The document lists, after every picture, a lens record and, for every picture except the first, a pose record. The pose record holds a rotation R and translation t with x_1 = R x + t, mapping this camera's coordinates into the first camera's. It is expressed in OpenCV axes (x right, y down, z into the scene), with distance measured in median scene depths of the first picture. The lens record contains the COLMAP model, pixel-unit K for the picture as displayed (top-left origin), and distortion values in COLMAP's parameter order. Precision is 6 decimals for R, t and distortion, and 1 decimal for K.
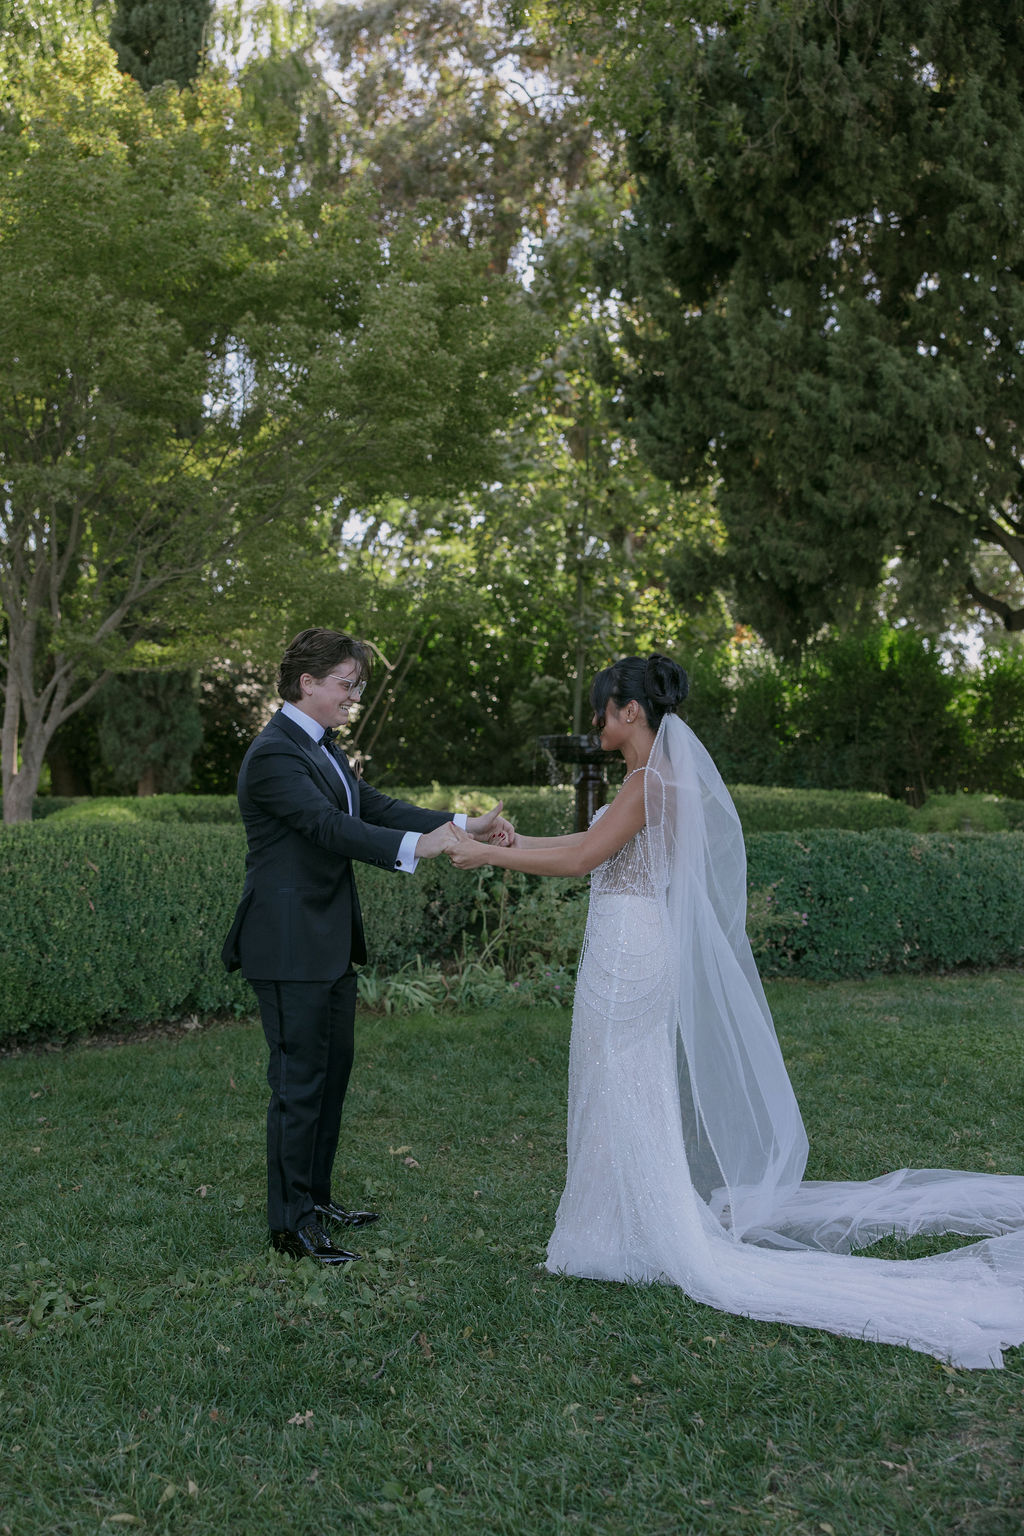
lens RADIAL K [[1726.6, 0, 512.0], [0, 1726.6, 768.0], [0, 0, 1]] dist [0.096883, -0.283552]
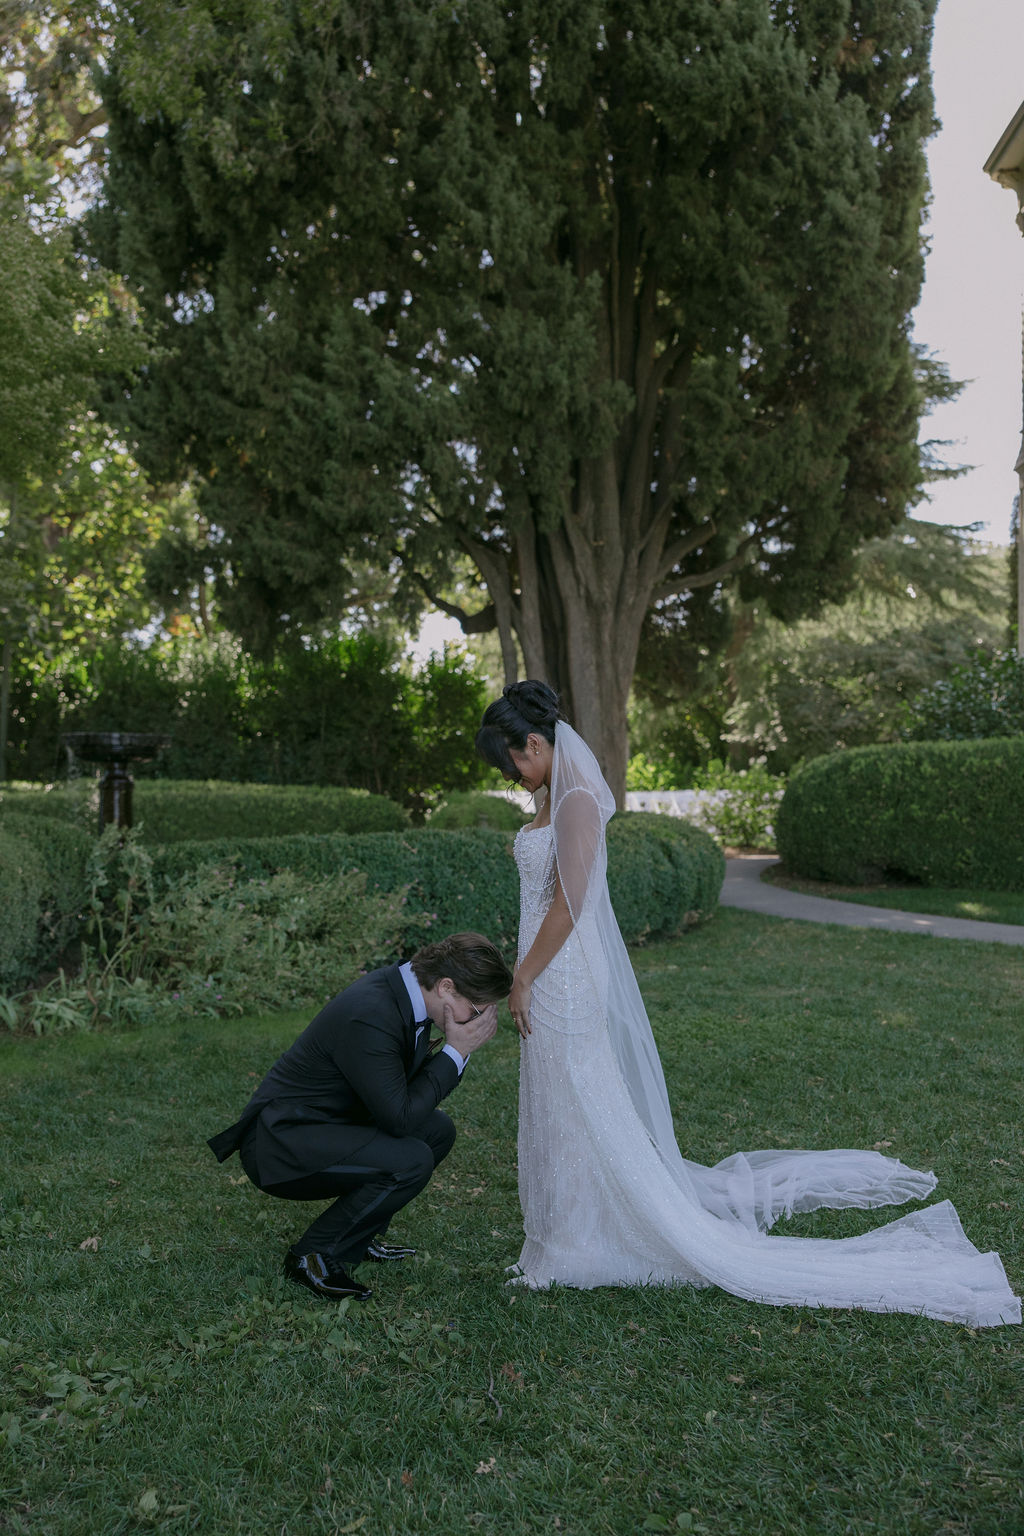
lens RADIAL K [[1701.4, 0, 511.3], [0, 1701.4, 796.4], [0, 0, 1]] dist [0.075085, -0.290004]
pose [[0.916709, -0.004417, 0.399531, -0.133975], [-0.005442, 0.999708, 0.023539, -0.006879], [-0.399518, -0.023752, 0.916417, 0.033898]]
